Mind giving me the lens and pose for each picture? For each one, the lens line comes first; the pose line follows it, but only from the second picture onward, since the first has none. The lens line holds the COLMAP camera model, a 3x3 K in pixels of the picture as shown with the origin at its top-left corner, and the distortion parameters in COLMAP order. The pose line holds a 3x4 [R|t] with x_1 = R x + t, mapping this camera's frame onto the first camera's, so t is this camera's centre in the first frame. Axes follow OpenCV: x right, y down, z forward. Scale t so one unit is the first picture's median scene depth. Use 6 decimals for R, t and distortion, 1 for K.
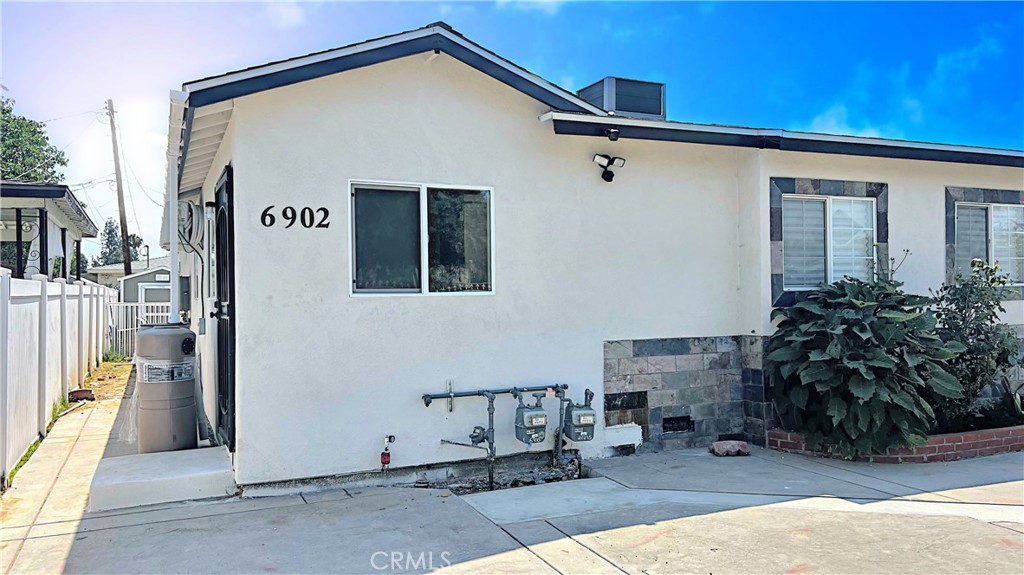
lens RADIAL K [[764.0, 0, 502.7], [0, 764.0, 287.1], [0, 0, 1]] dist [0.058165, -0.072087]
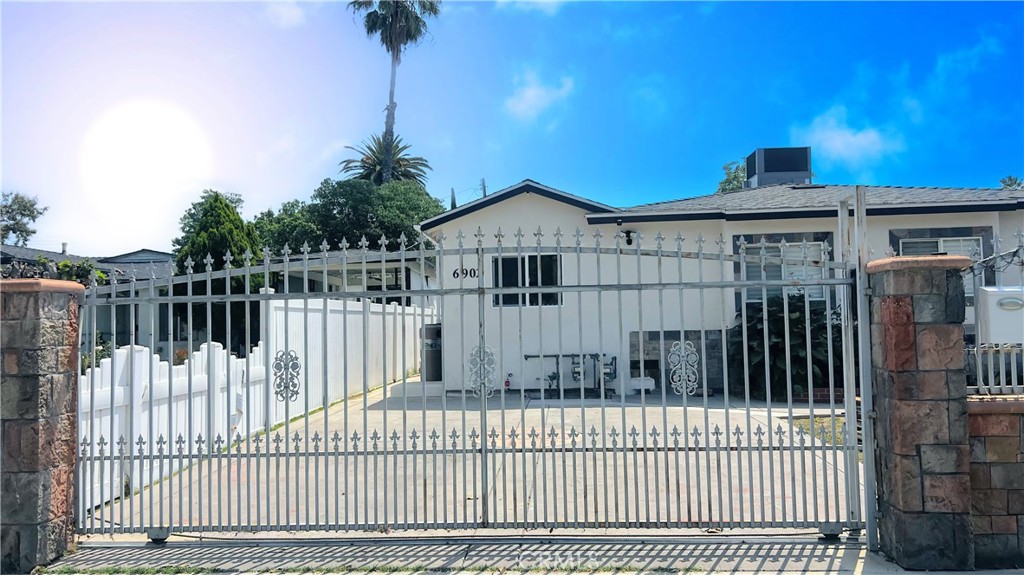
lens RADIAL K [[764.0, 0, 511.1], [0, 764.0, 286.5], [0, 0, 1]] dist [0.058165, -0.072087]
pose [[0.880154, -0.031115, -0.473667, 0.772751], [0.013841, 0.999107, -0.039911, 0.032861], [0.474486, 0.028572, 0.879799, -0.776709]]
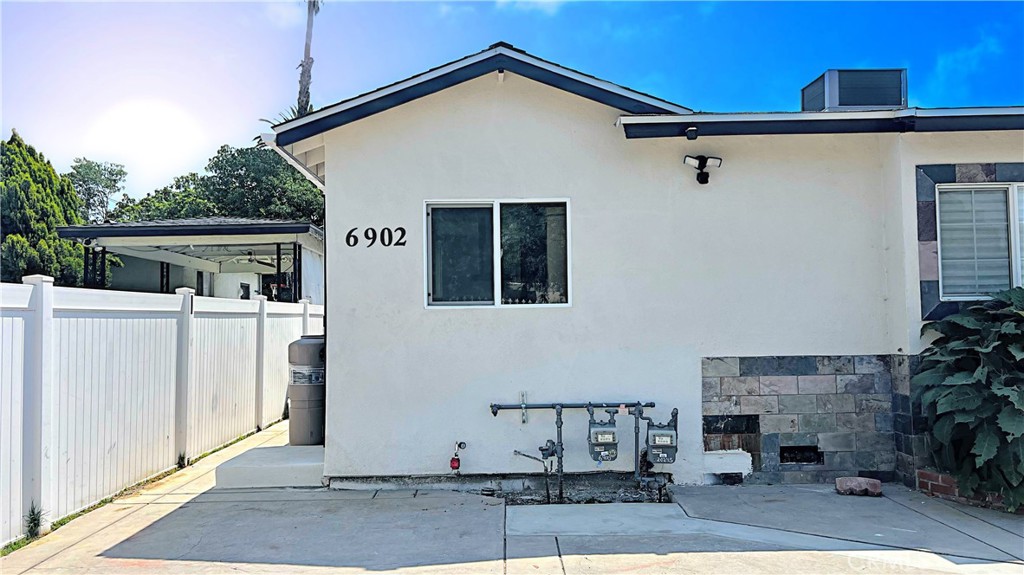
lens RADIAL K [[764.0, 0, 506.5], [0, 764.0, 288.7], [0, 0, 1]] dist [0.058165, -0.072087]
pose [[0.915286, -0.018314, -0.402389, 0.295648], [0.005782, 0.999460, -0.032337, 0.017026], [0.402764, 0.027271, 0.914897, 0.060350]]
